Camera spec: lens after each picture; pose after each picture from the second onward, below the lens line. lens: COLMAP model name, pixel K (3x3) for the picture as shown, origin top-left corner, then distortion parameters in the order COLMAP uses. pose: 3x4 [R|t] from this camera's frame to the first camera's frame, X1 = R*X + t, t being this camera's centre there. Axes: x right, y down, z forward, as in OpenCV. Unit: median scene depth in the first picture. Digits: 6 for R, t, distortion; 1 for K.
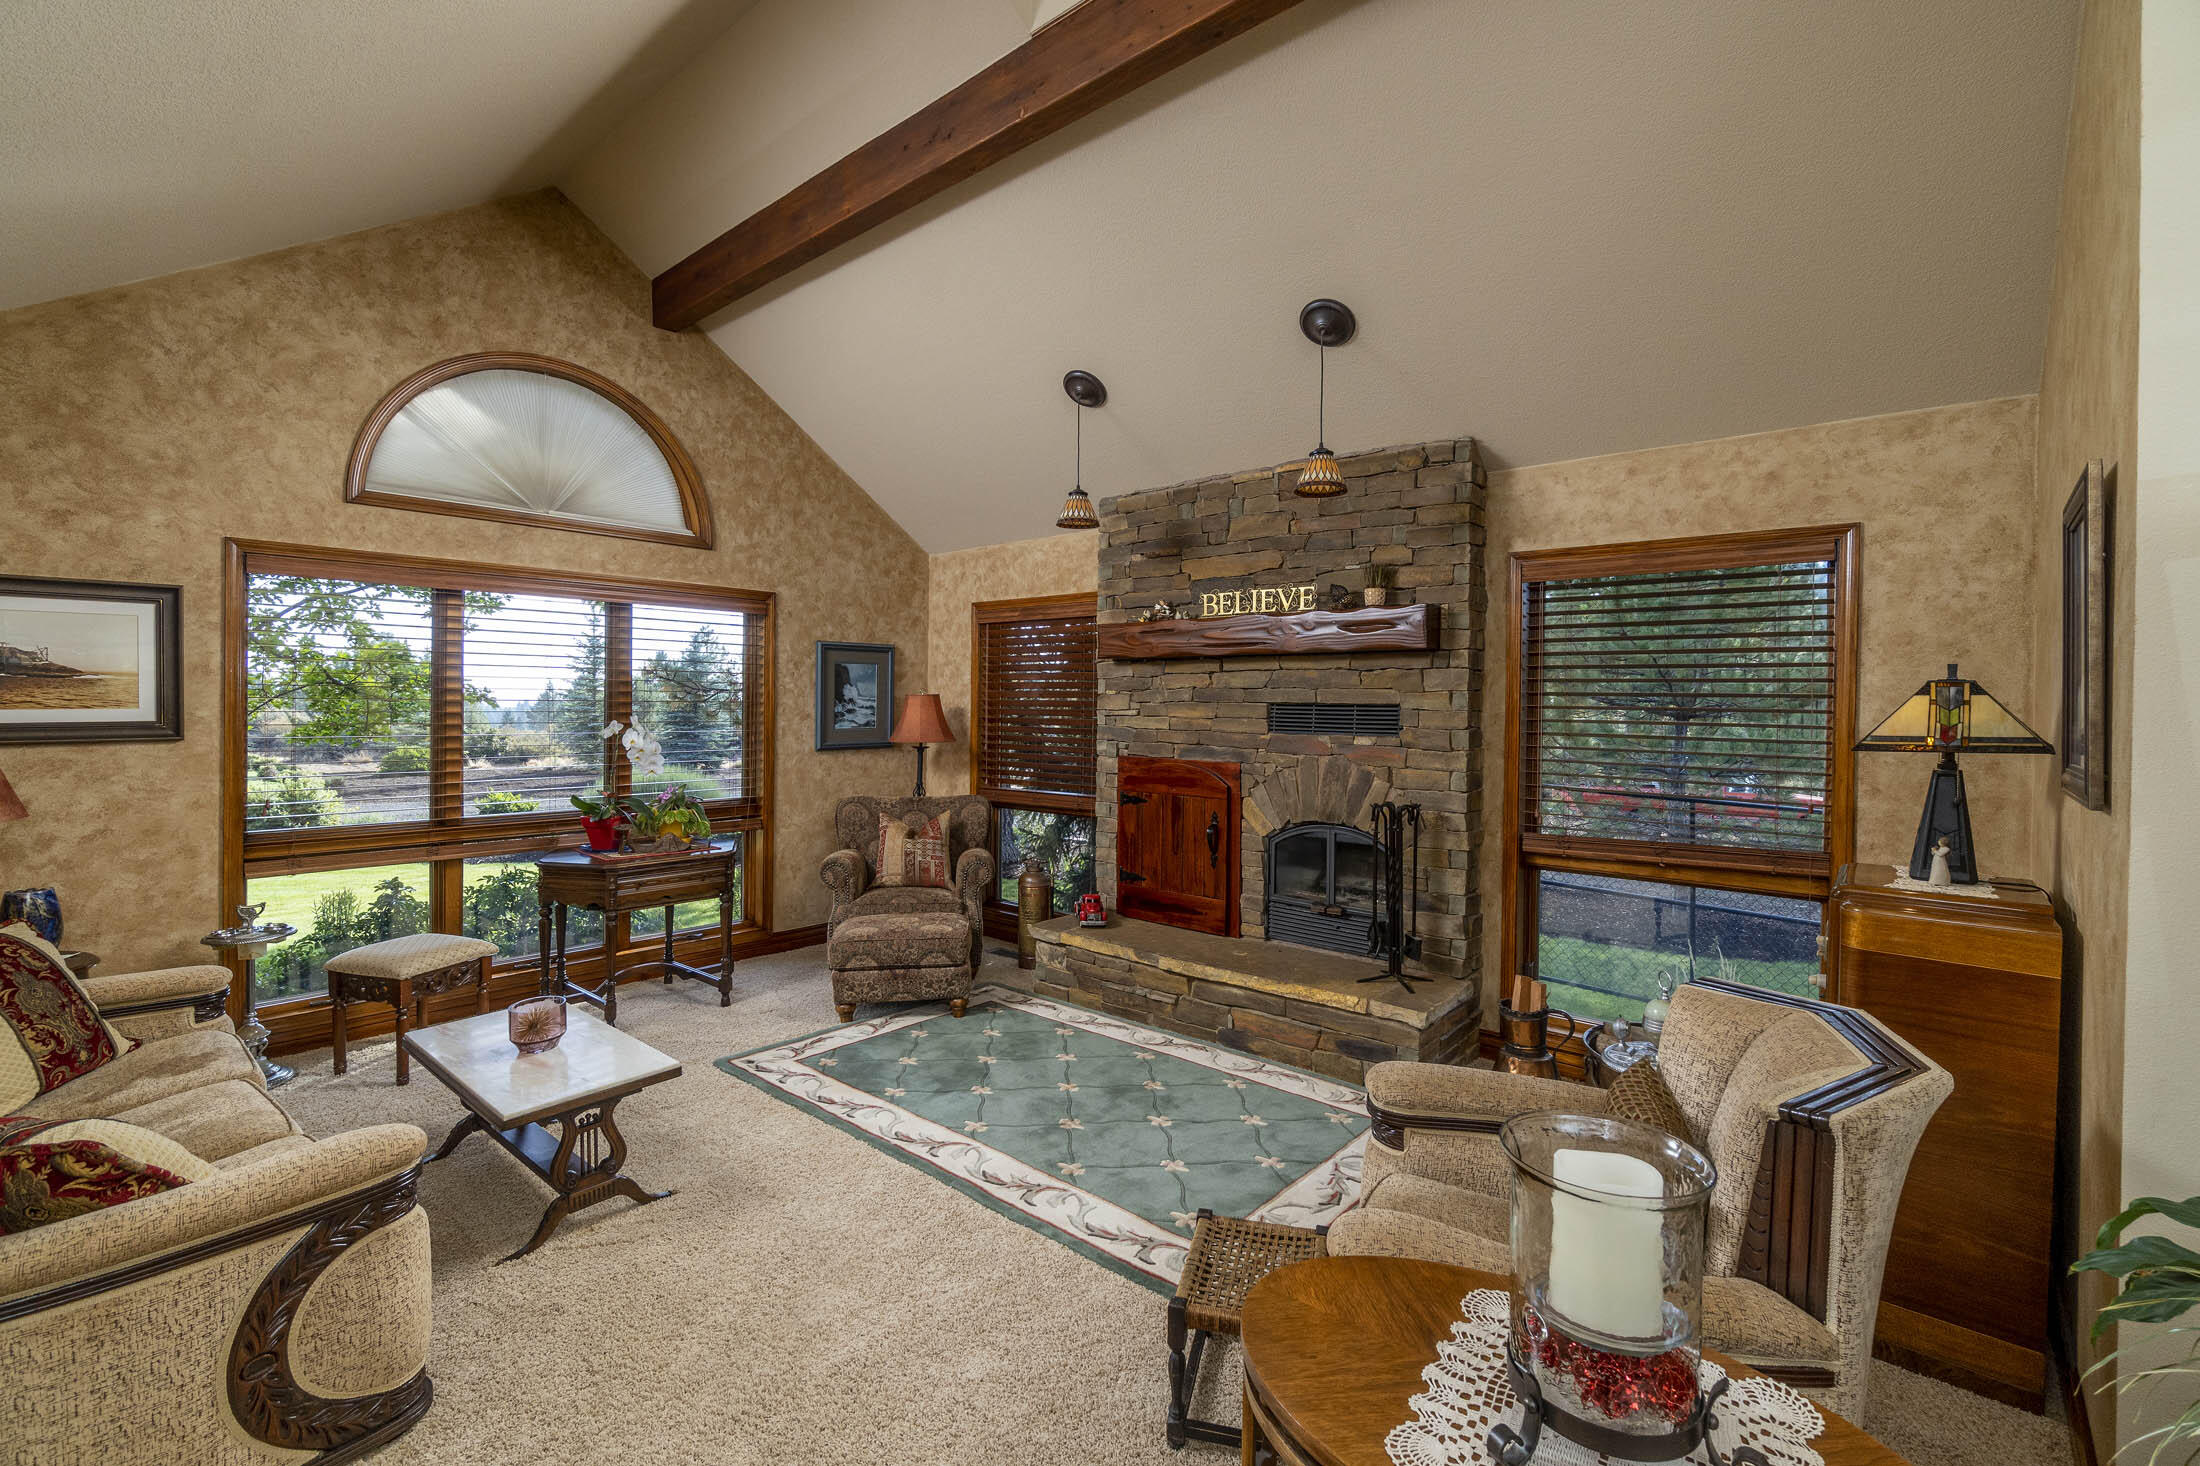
lens RADIAL K [[956.9, 0, 1101.5], [0, 956.9, 710.3], [0, 0, 1]] dist [-0.000917, 0.000489]
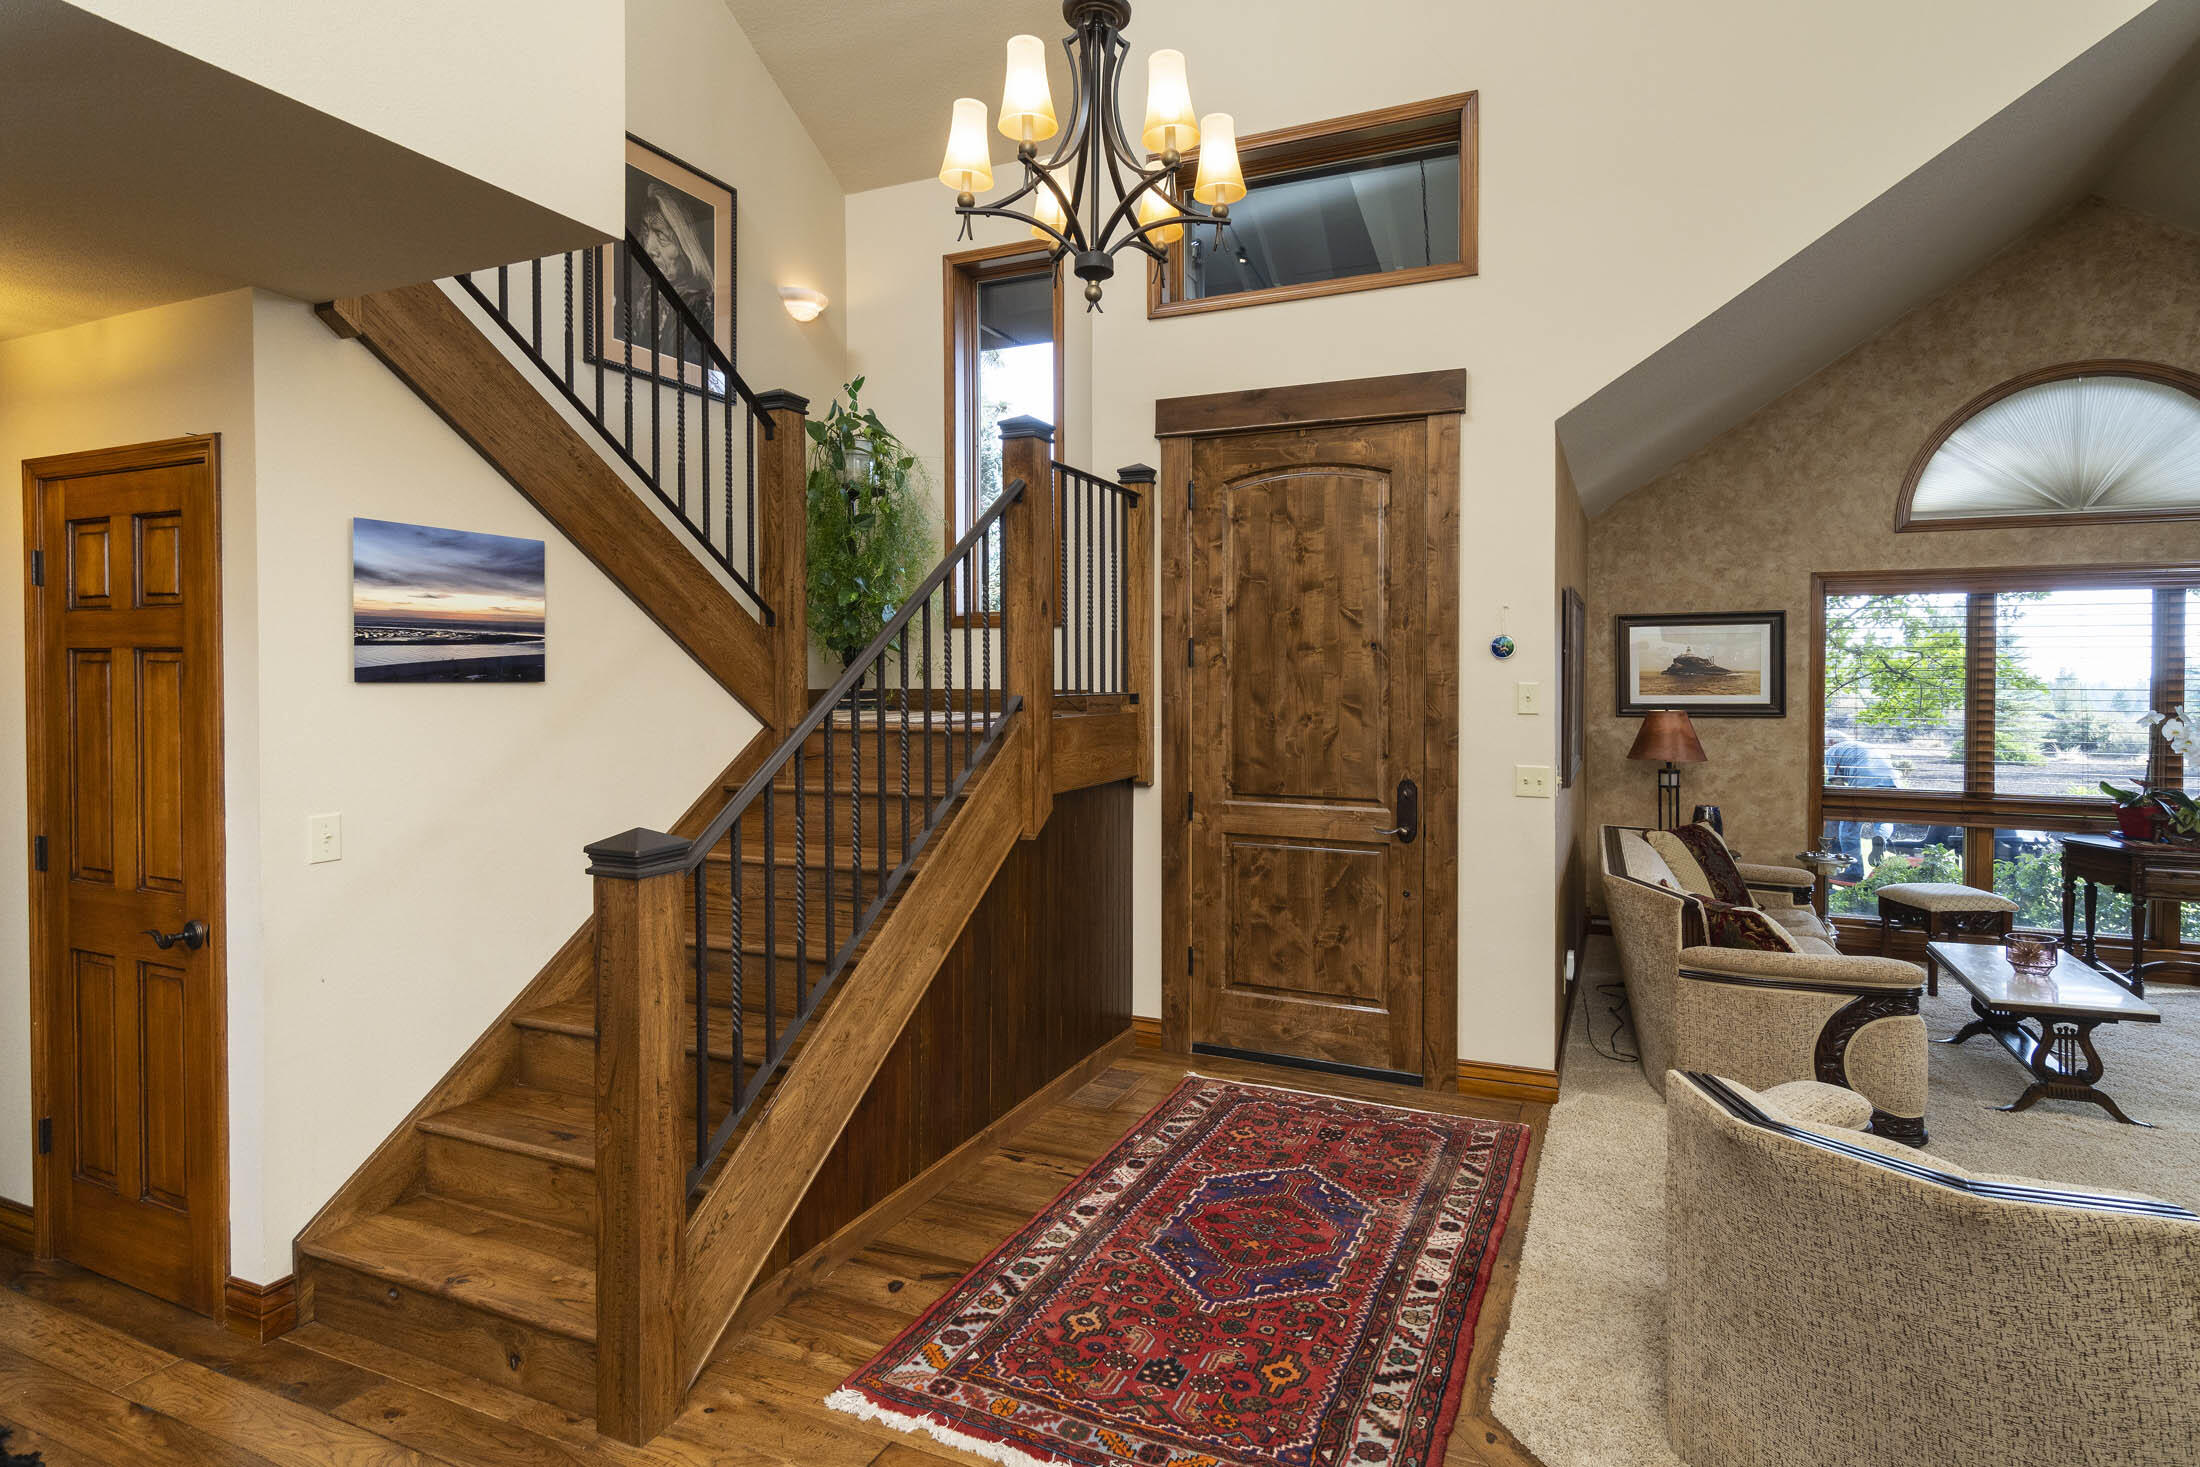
lens RADIAL K [[1106.5, 0, 1106.8], [0, 1106.5, 685.5], [0, 0, 1]] dist [-0.003087, 0.000195]
pose [[0.263376, 0.002620, -0.964690, 0.370200], [-0.004667, 0.999988, 0.001442, -0.013735], [0.964682, 0.004123, 0.263385, -0.418017]]
